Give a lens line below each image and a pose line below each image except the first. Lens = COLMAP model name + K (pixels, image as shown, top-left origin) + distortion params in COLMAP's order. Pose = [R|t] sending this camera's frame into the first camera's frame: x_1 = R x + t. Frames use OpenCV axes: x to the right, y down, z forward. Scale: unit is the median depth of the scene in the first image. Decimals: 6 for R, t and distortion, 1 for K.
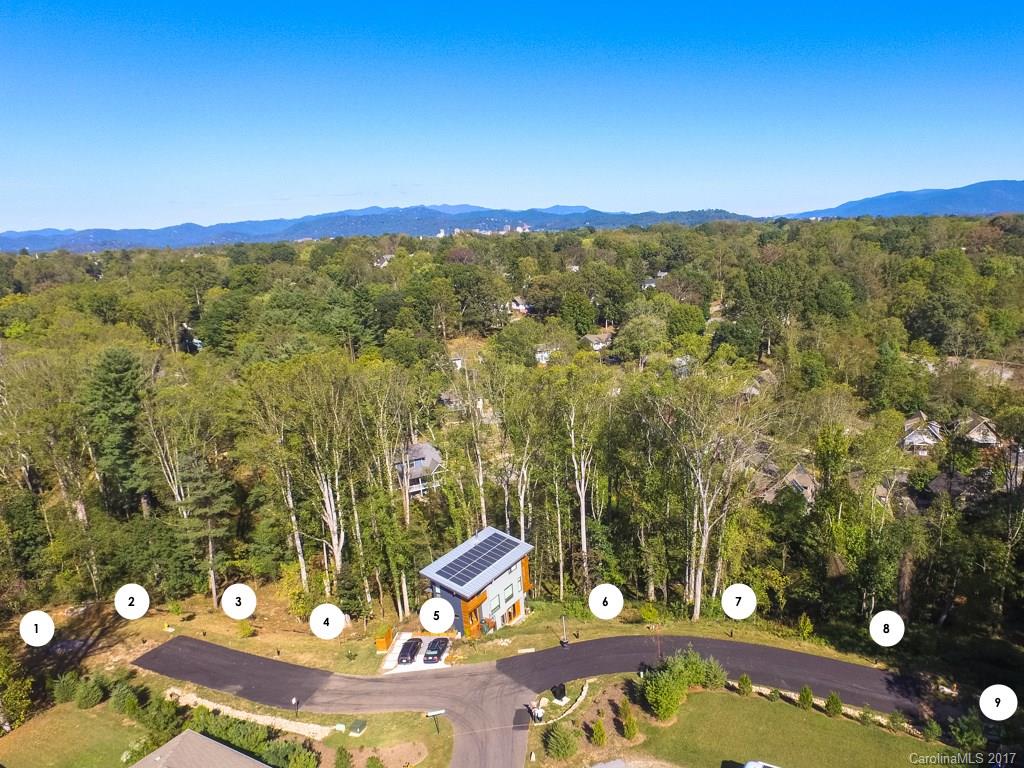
lens RADIAL K [[595.6, 0, 512.0], [0, 595.6, 384.0], [0, 0, 1]] dist [0.000203, 0.001550]
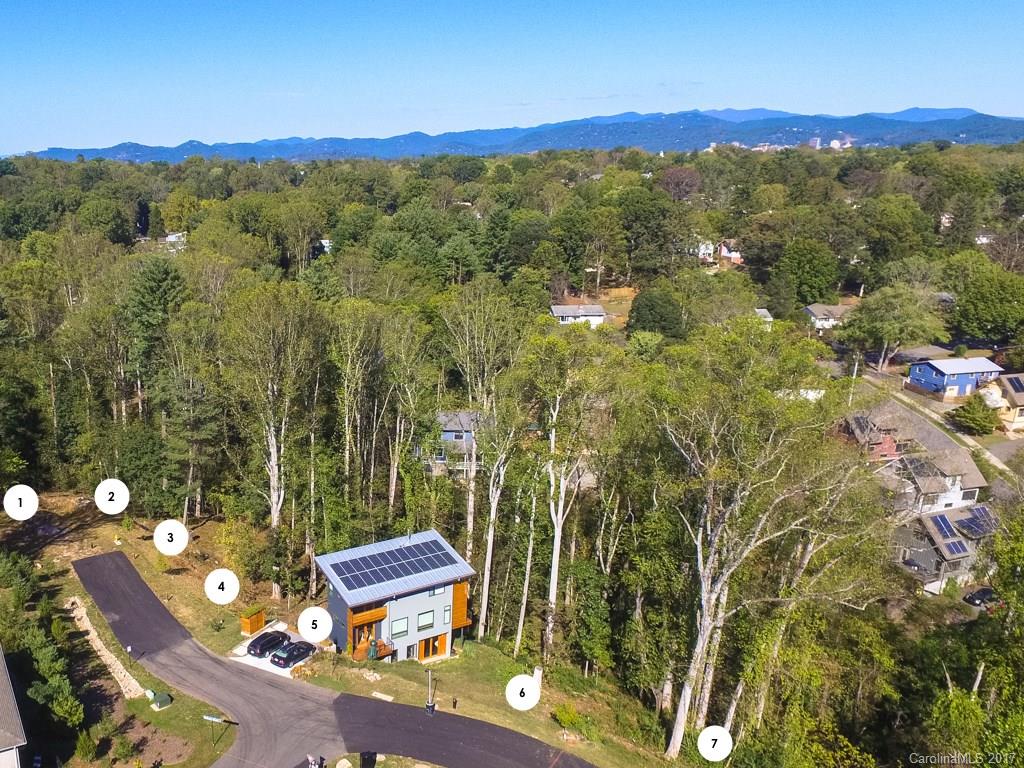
lens RADIAL K [[754.9, 0, 512.0], [0, 754.9, 342.5], [0, 0, 1]] dist [-0.004451, 0.001223]
pose [[0.858014, 0.143407, -0.493201, 0.491953], [-0.139688, 0.989190, 0.044612, -0.057919], [0.494267, 0.030616, 0.868771, 0.192898]]
